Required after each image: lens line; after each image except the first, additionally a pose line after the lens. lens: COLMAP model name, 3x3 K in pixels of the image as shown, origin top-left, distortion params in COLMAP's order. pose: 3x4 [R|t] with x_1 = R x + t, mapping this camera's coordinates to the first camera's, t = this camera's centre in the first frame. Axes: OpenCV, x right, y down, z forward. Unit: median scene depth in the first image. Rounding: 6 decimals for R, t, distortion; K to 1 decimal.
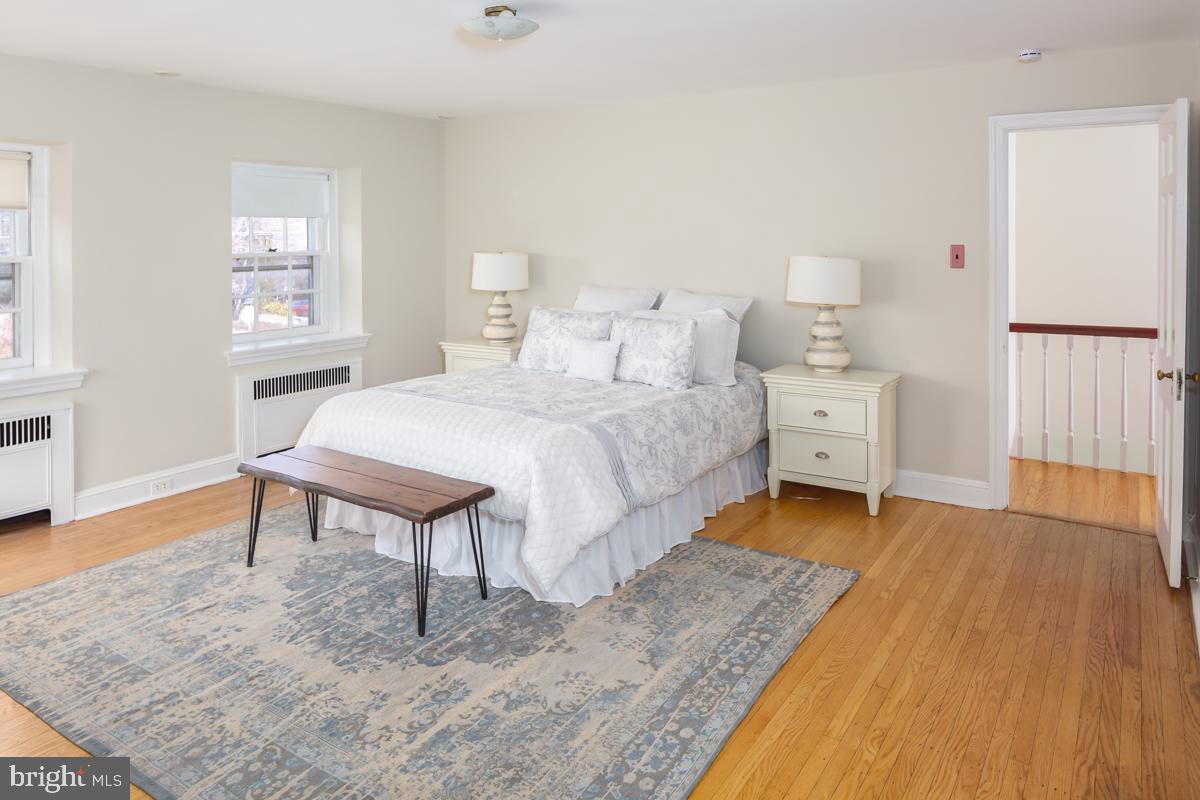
lens RADIAL K [[805.0, 0, 629.8], [0, 805.0, 359.3], [0, 0, 1]] dist [-0.010383, -0.000334]
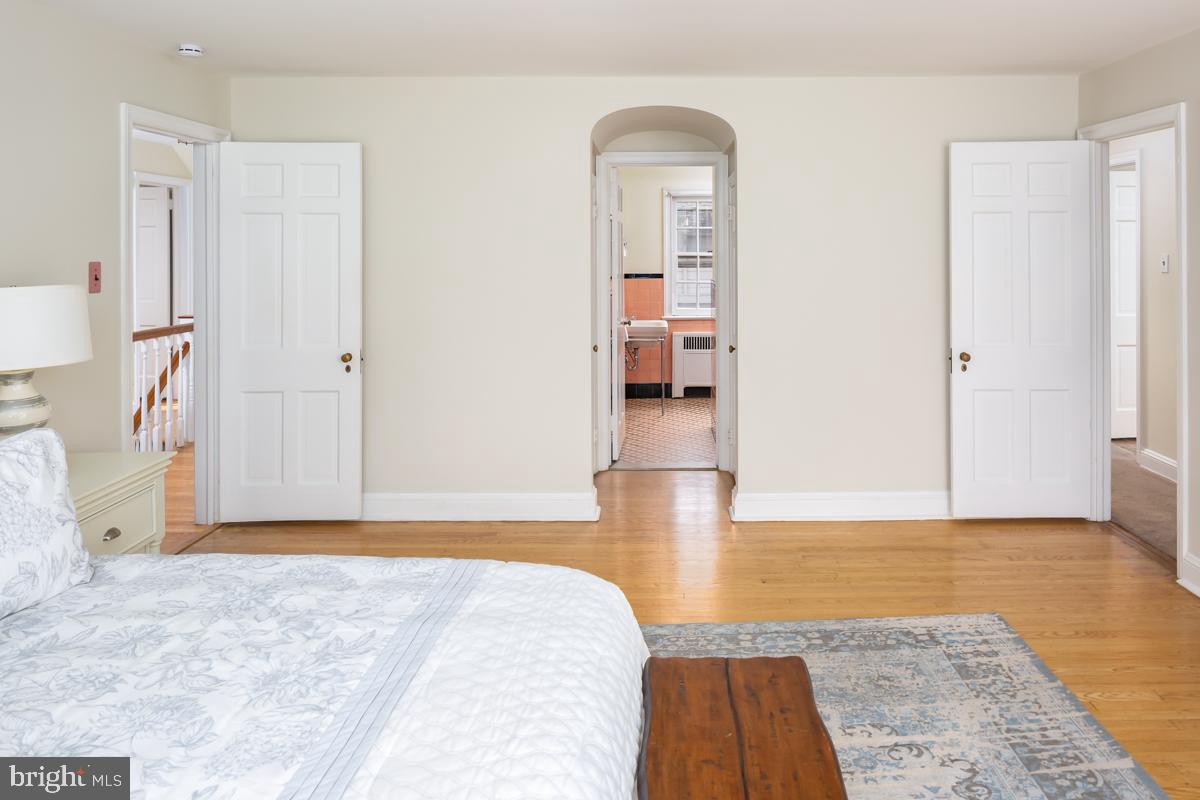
lens RADIAL K [[823.4, 0, 600.0], [0, 823.4, 400.0], [0, 0, 1]] dist [-0.005321, -0.000173]
pose [[-0.495624, -0.163602, 0.852990, -0.832398], [0.139561, 0.954336, 0.264131, -0.259926], [-0.857251, 0.249954, -0.450159, 1.620107]]
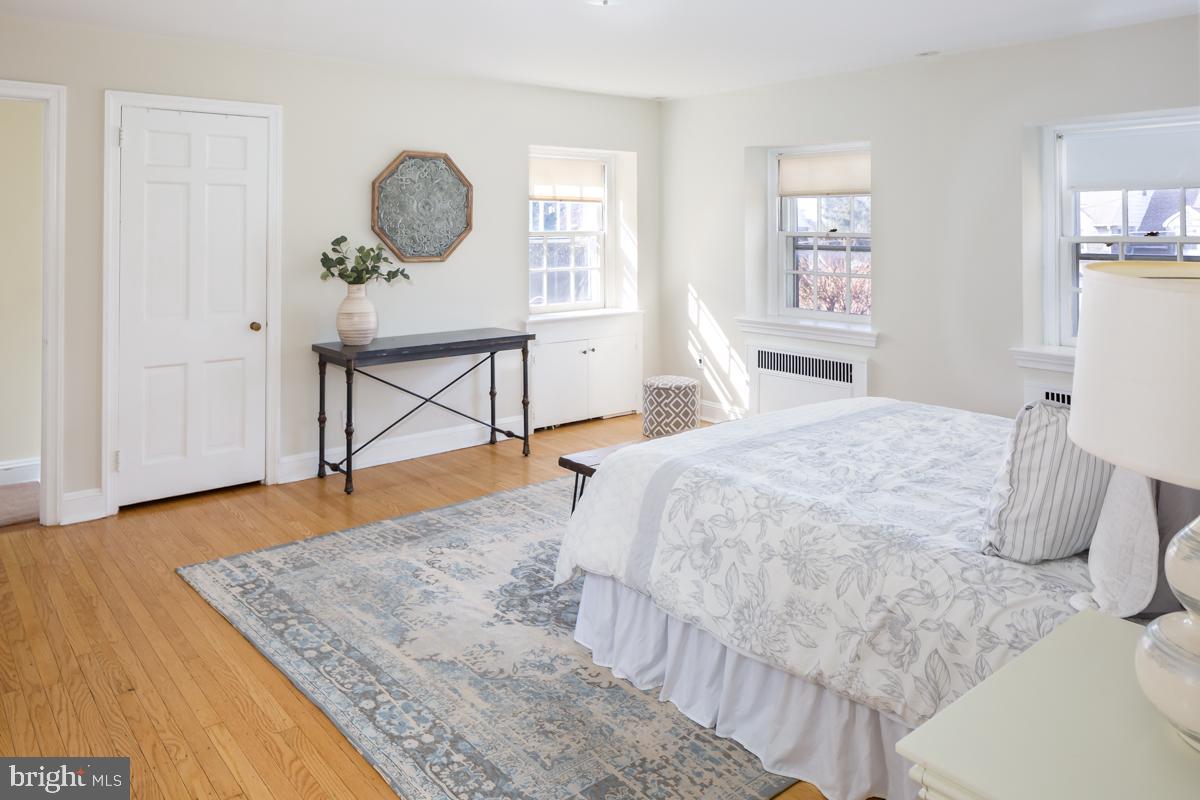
lens RADIAL K [[823.4, 0, 600.0], [0, 823.4, 400.0], [0, 0, 1]] dist [-0.005321, -0.000173]
pose [[-0.307408, 0.203042, -0.929664, 0.923355], [-0.139028, 0.956904, 0.254963, -0.229963], [0.941367, 0.207627, -0.265932, 1.559593]]
